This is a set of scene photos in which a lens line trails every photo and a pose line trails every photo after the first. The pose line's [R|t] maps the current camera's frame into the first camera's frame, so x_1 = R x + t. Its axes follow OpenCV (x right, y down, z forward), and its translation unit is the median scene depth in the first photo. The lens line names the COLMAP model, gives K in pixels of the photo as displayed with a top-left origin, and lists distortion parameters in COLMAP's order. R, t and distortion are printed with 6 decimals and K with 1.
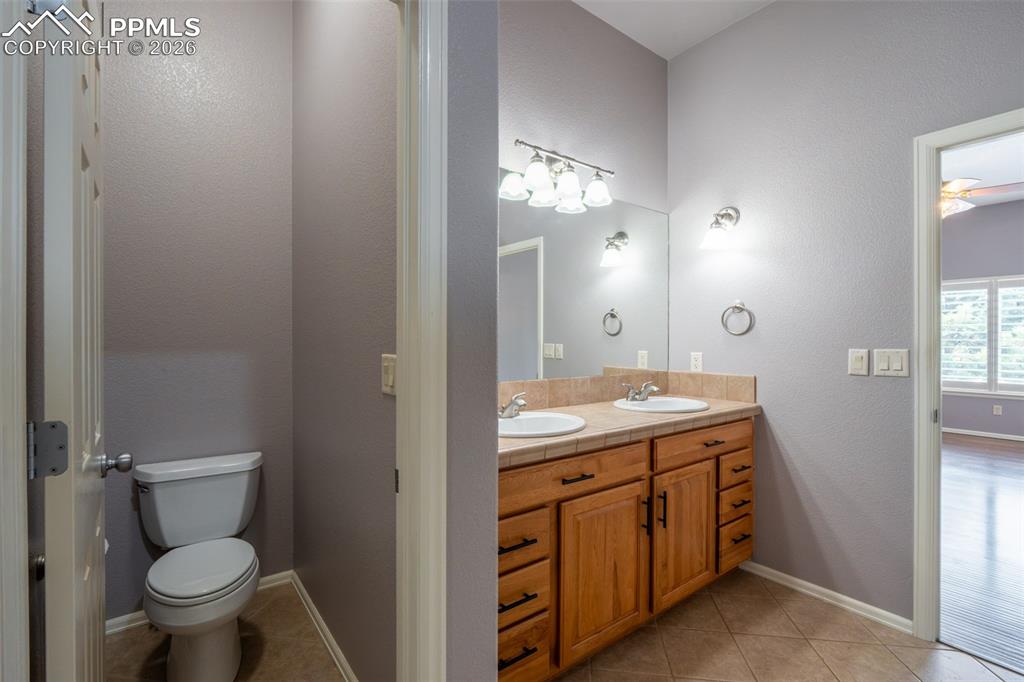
lens RADIAL K [[461.5, 0, 506.3], [0, 461.5, 338.2], [0, 0, 1]] dist [-0.017335, 0.000510]
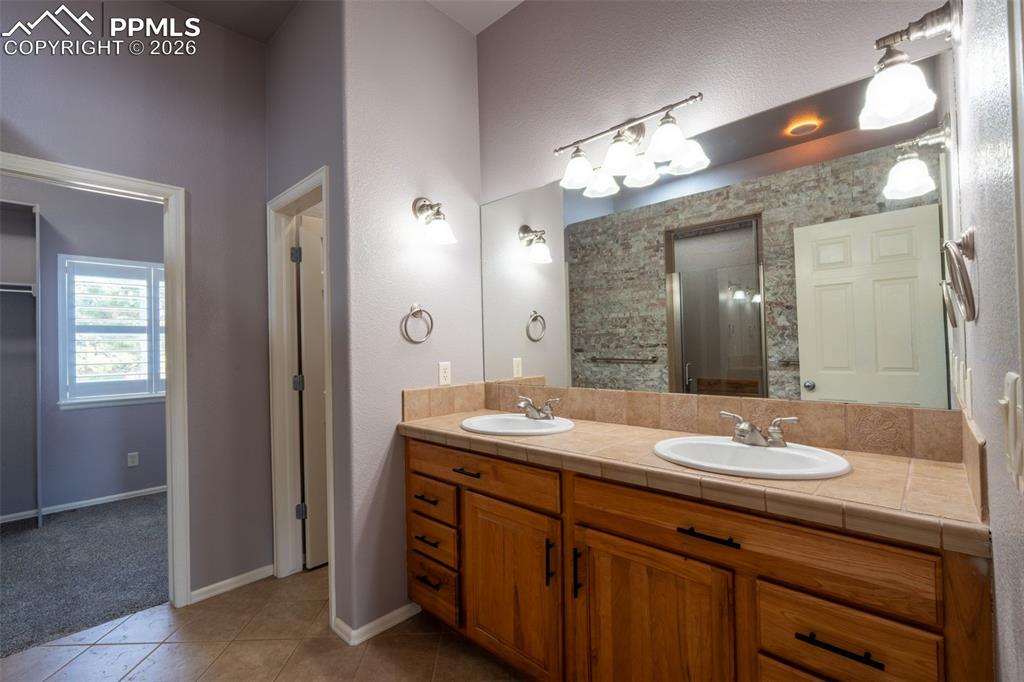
lens RADIAL K [[451.0, 0, 512.0], [0, 451.0, 341.0], [0, 0, 1]] dist [-0.012736, 0.000241]
pose [[0.176181, -0.013680, -0.984263, 1.137727], [0.021398, 0.999720, -0.010064, 0.000585], [0.984125, -0.019288, 0.176424, 0.840595]]
